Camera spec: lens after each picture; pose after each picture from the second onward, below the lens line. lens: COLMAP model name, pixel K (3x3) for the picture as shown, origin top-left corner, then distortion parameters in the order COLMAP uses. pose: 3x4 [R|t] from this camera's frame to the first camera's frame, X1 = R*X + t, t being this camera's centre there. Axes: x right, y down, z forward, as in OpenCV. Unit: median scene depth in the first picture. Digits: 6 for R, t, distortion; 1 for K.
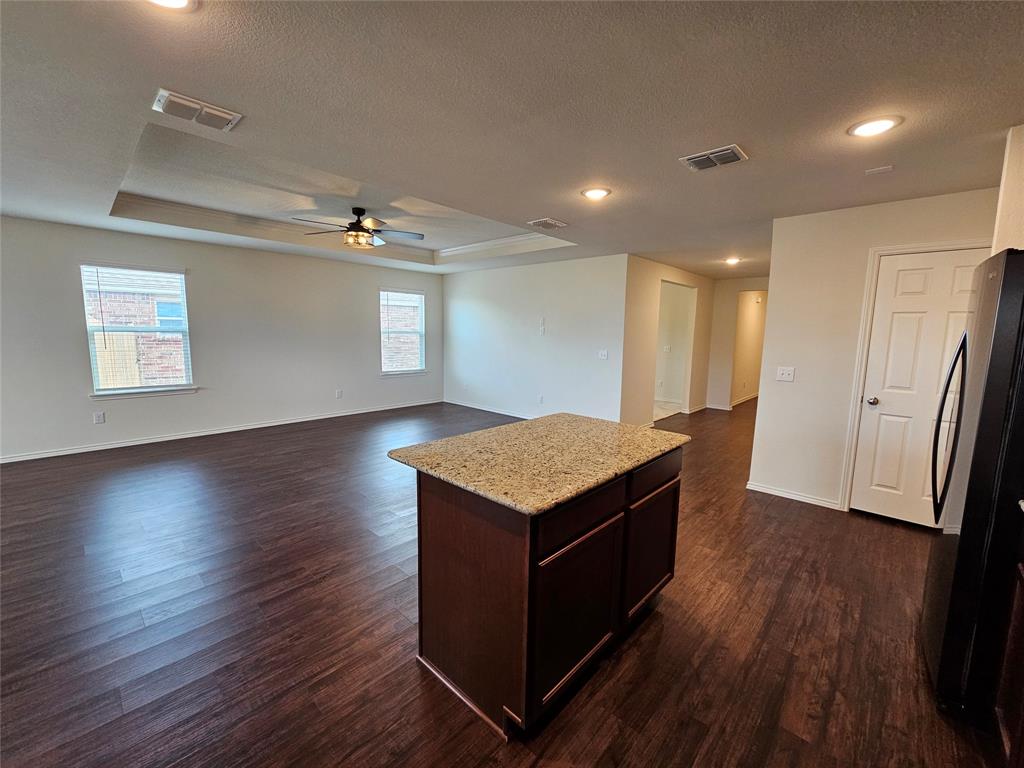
lens RADIAL K [[418.4, 0, 517.2], [0, 418.4, 381.8], [0, 0, 1]] dist [-0.000292, 0.000073]
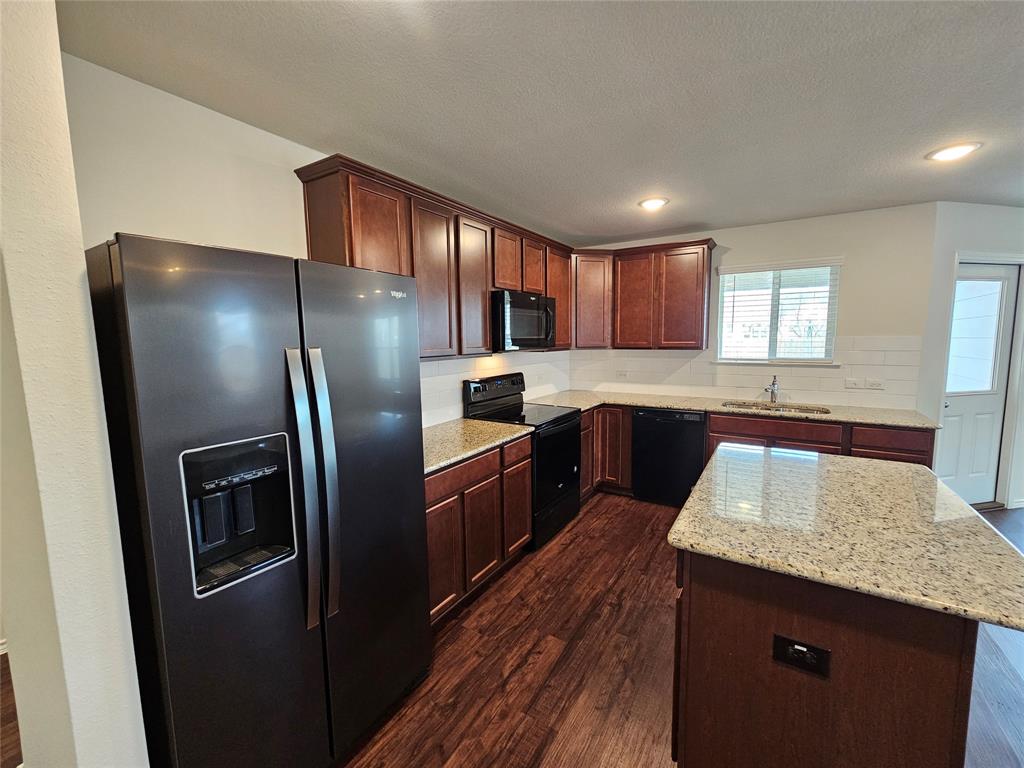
lens RADIAL K [[418.4, 0, 518.7], [0, 418.4, 381.8], [0, 0, 1]] dist [-0.000292, 0.000073]
pose [[-0.983133, 0.010353, -0.182598, 0.814811], [-0.031436, 0.973971, 0.224481, -0.223603], [0.180170, 0.226435, -0.957218, 1.659125]]
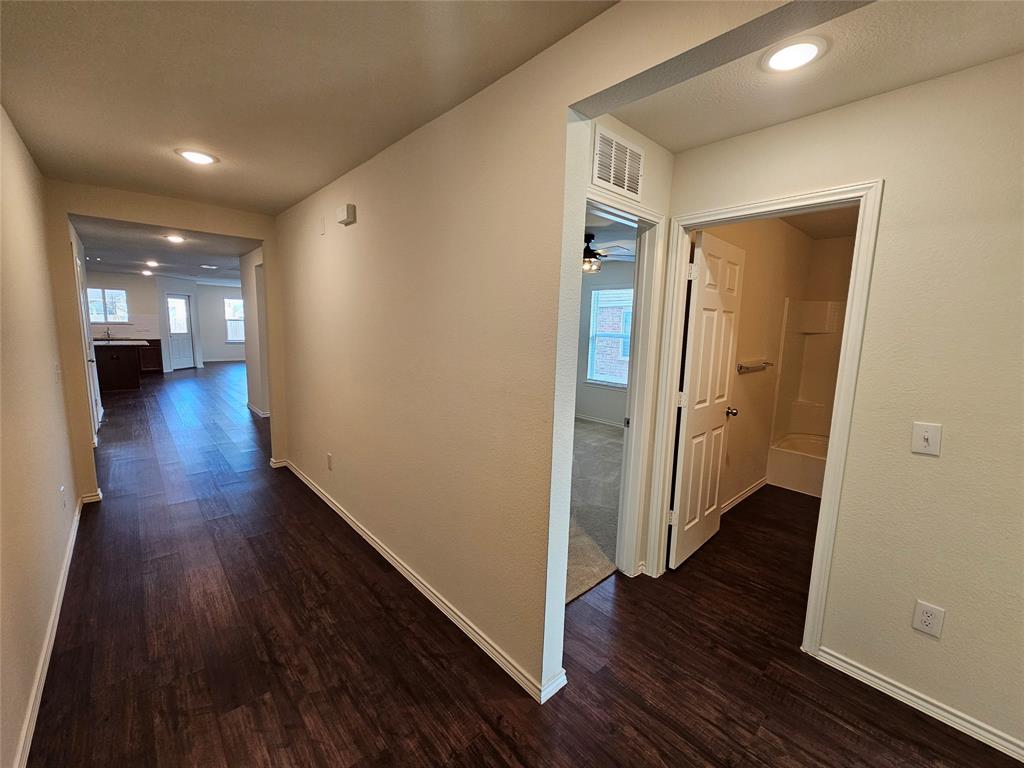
lens RADIAL K [[418.4, 0, 517.1], [0, 418.4, 380.9], [0, 0, 1]] dist [-0.000292, 0.000073]
pose [[-0.077878, 0.109902, -0.990887, 4.179796], [-0.155010, 0.980483, 0.120930, -0.631794], [0.984839, 0.163015, -0.059322, 5.491540]]
